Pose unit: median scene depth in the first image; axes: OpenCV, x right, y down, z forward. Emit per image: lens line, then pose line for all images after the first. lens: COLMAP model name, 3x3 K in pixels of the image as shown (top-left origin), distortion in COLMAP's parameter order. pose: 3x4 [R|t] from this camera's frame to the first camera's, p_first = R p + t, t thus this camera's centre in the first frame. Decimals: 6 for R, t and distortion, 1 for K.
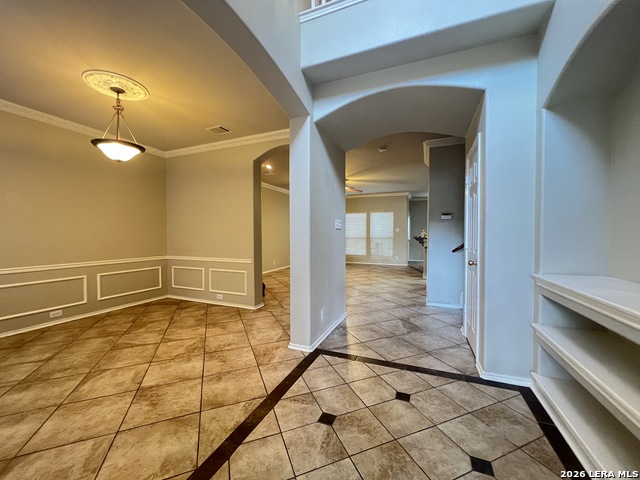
lens RADIAL K [[256.4, 0, 319.5], [0, 256.4, 239.1], [0, 0, 1]] dist [-0.002729, 0.001069]
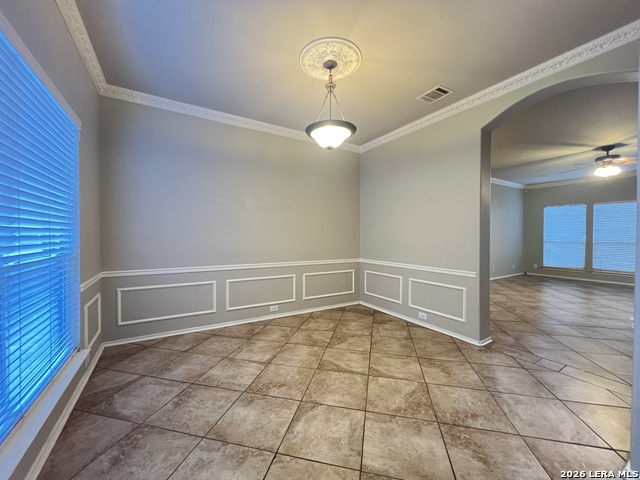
lens RADIAL K [[256.4, 0, 319.2], [0, 256.4, 238.1], [0, 0, 1]] dist [-0.002729, 0.001069]
pose [[0.808966, 0.009769, -0.587774, -0.285752], [-0.016671, 0.999841, -0.006327, -0.001496], [0.587619, 0.014917, 0.809001, 0.273555]]
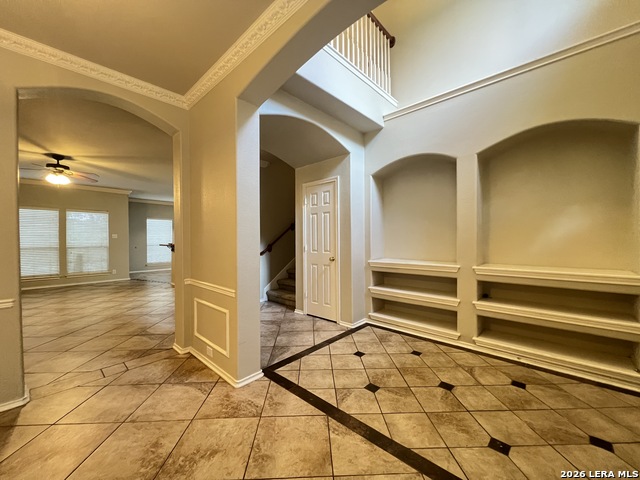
lens RADIAL K [[256.4, 0, 319.7], [0, 256.4, 237.9], [0, 0, 1]] dist [-0.002729, 0.001069]
pose [[0.349750, 0.001973, 0.936841, -0.715265], [0.027834, 0.999534, -0.012496, -0.011333], [-0.936429, 0.030446, 0.349533, 0.454211]]
